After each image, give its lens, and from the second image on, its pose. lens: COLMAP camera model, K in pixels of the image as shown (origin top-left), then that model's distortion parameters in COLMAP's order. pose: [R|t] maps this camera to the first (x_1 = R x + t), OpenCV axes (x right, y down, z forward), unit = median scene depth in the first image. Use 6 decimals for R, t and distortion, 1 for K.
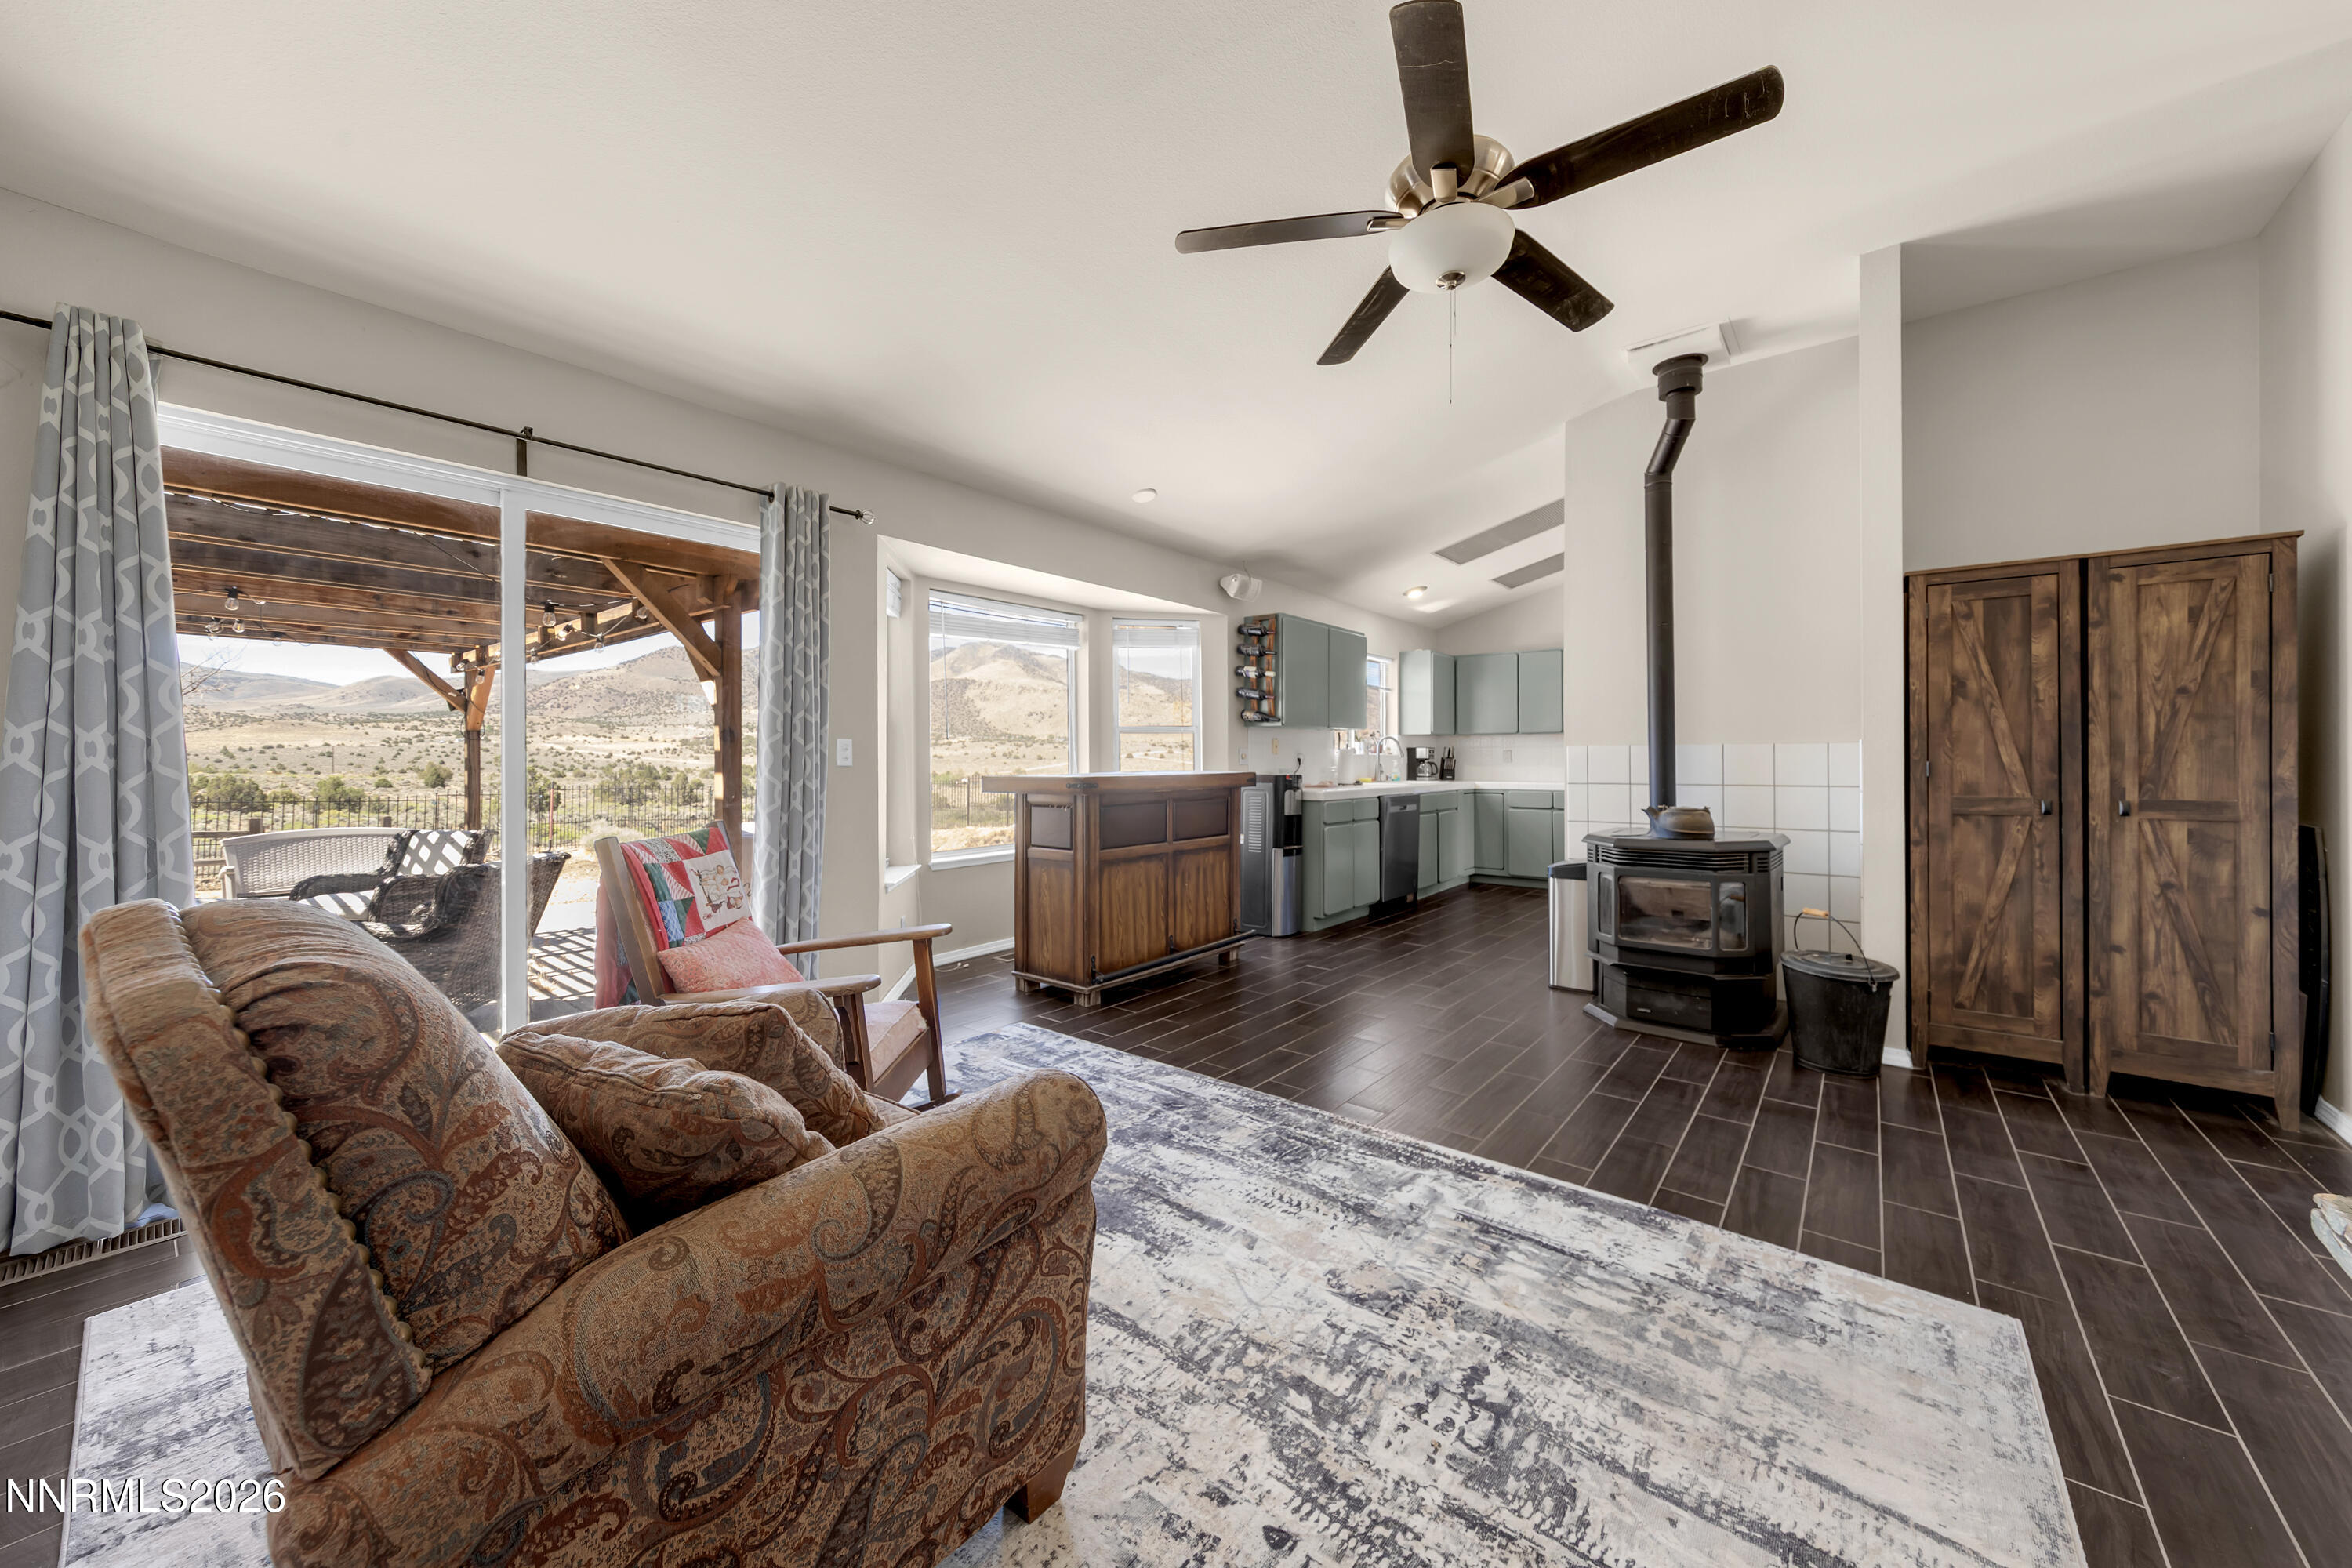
lens RADIAL K [[843.3, 0, 1190.9], [0, 843.3, 756.5], [0, 0, 1]] dist [0.001010, 0.000005]
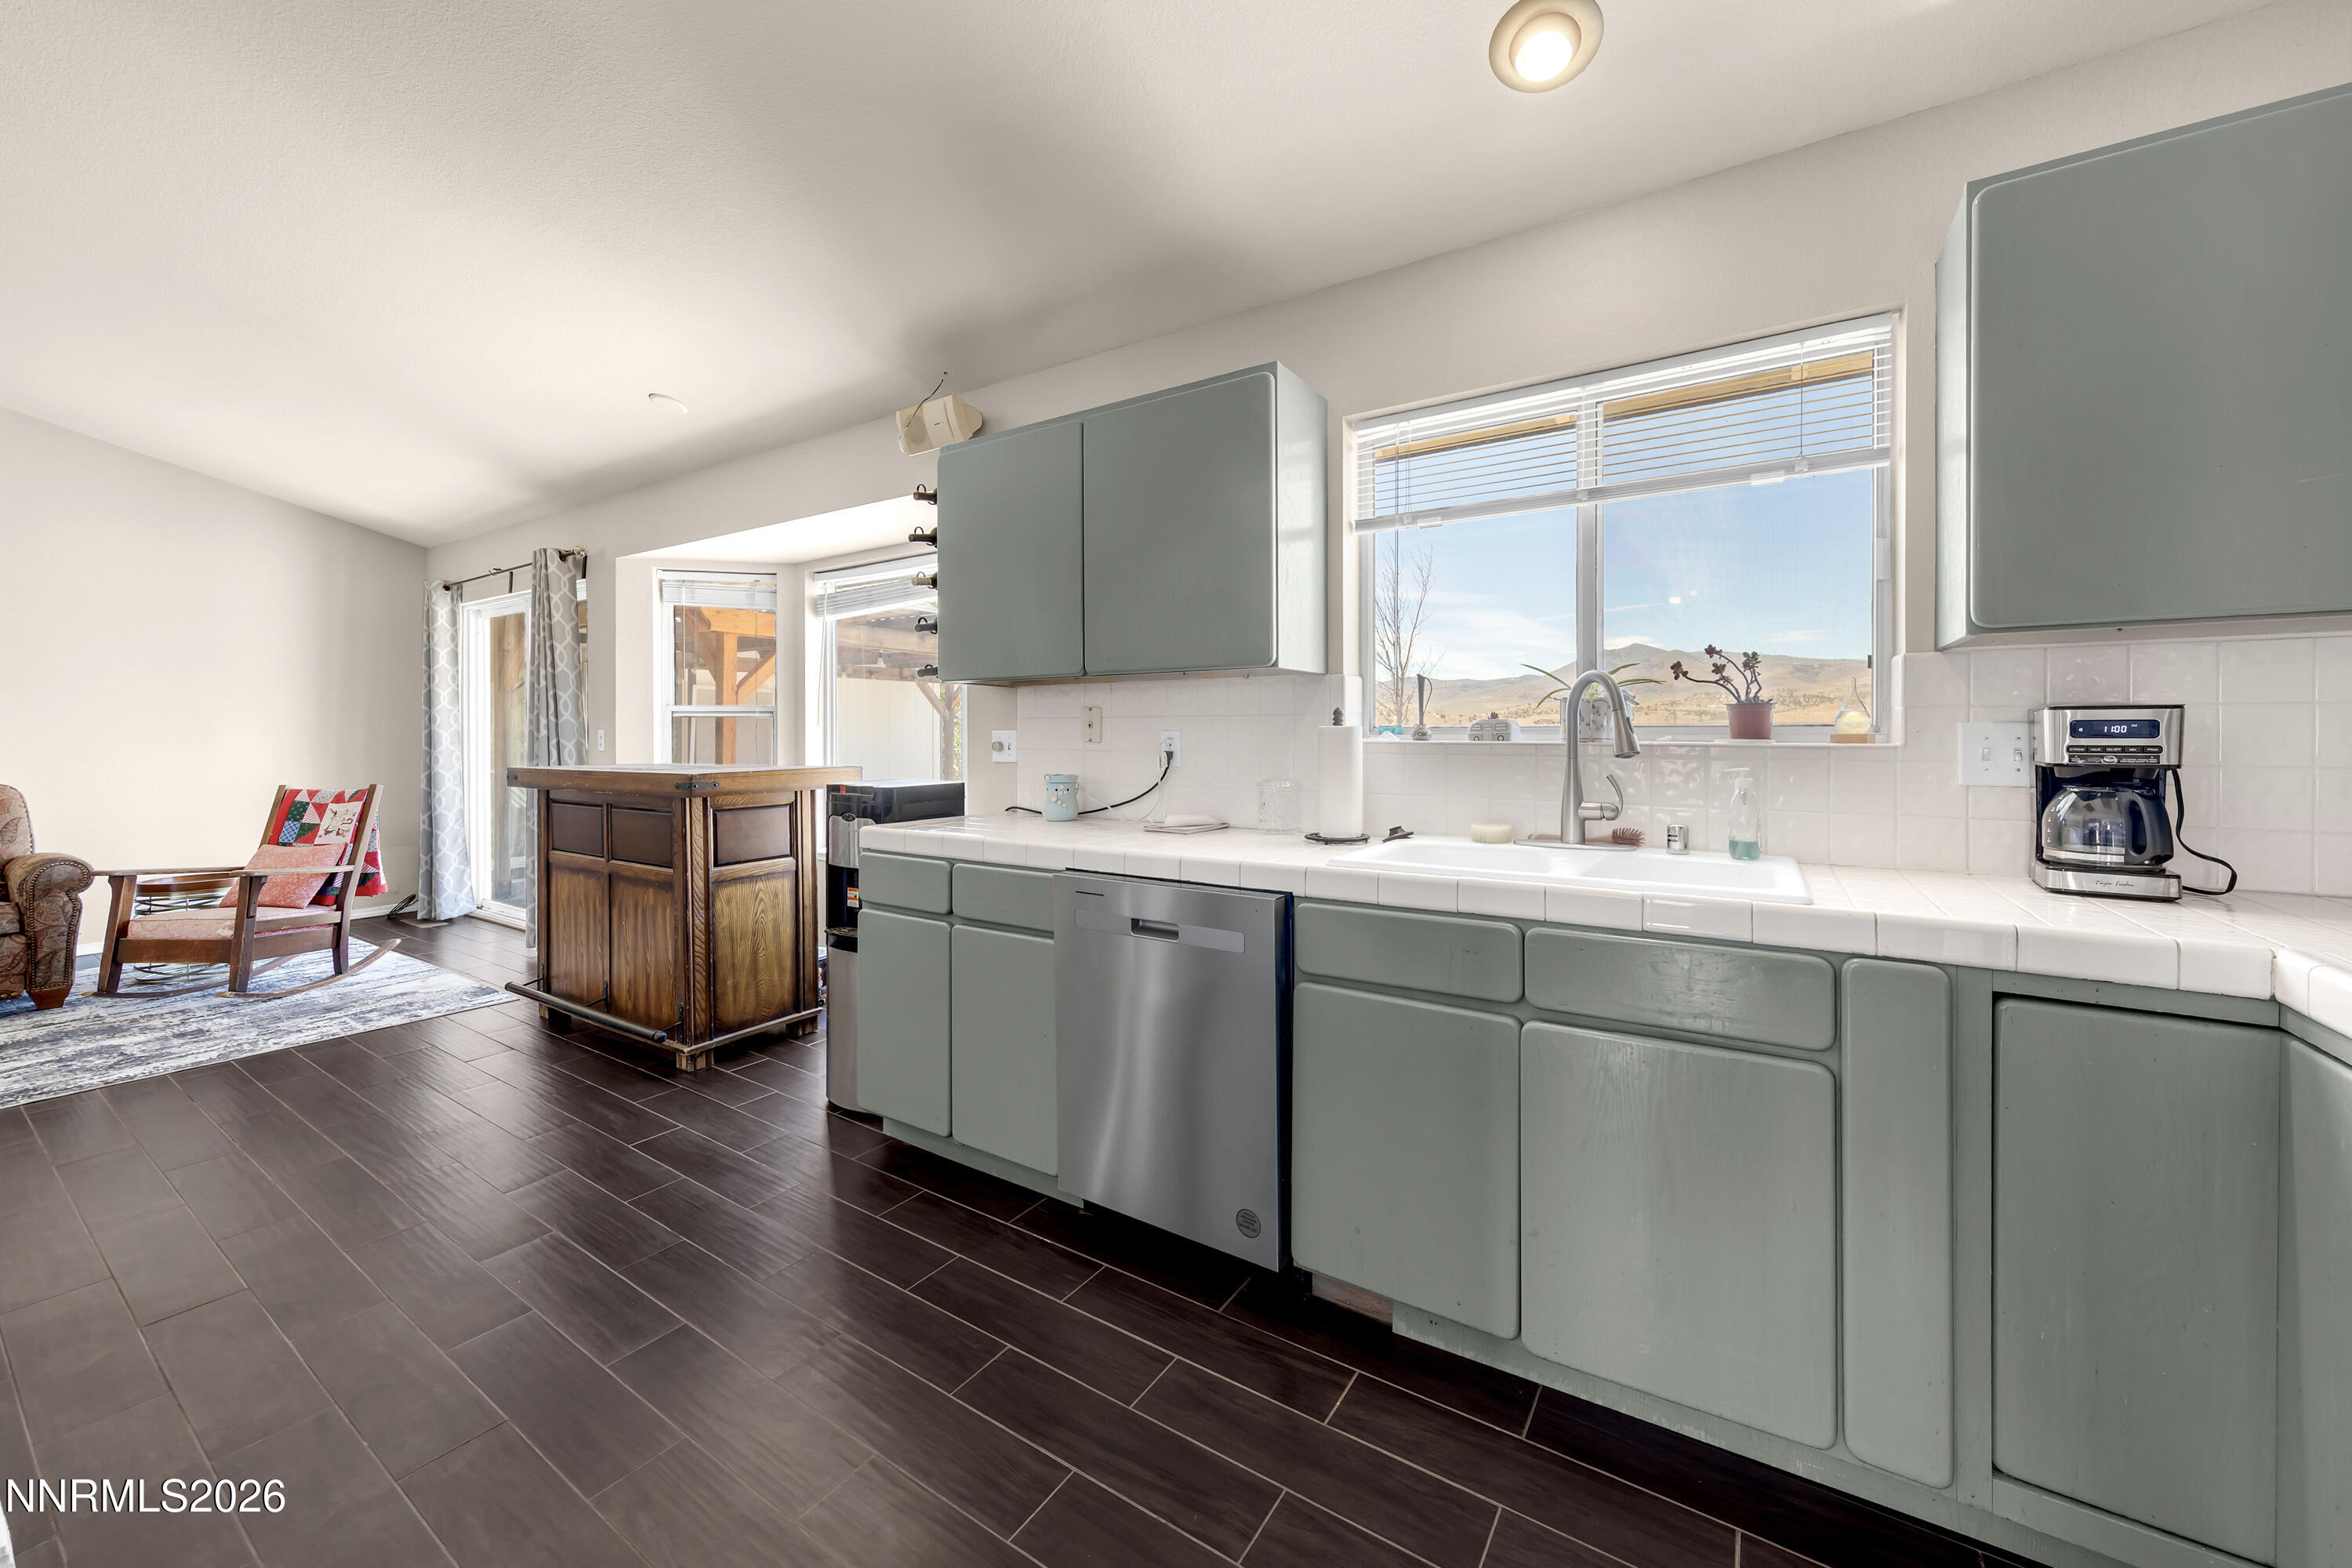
lens RADIAL K [[880.8, 0, 1213.4], [0, 880.8, 735.4], [0, 0, 1]] dist [0.001863, 0.000284]
pose [[0.105509, 0.001966, -0.994416, 1.473591], [0.003668, 0.999990, 0.002366, -0.018771], [0.994412, -0.003897, 0.105501, 2.615565]]
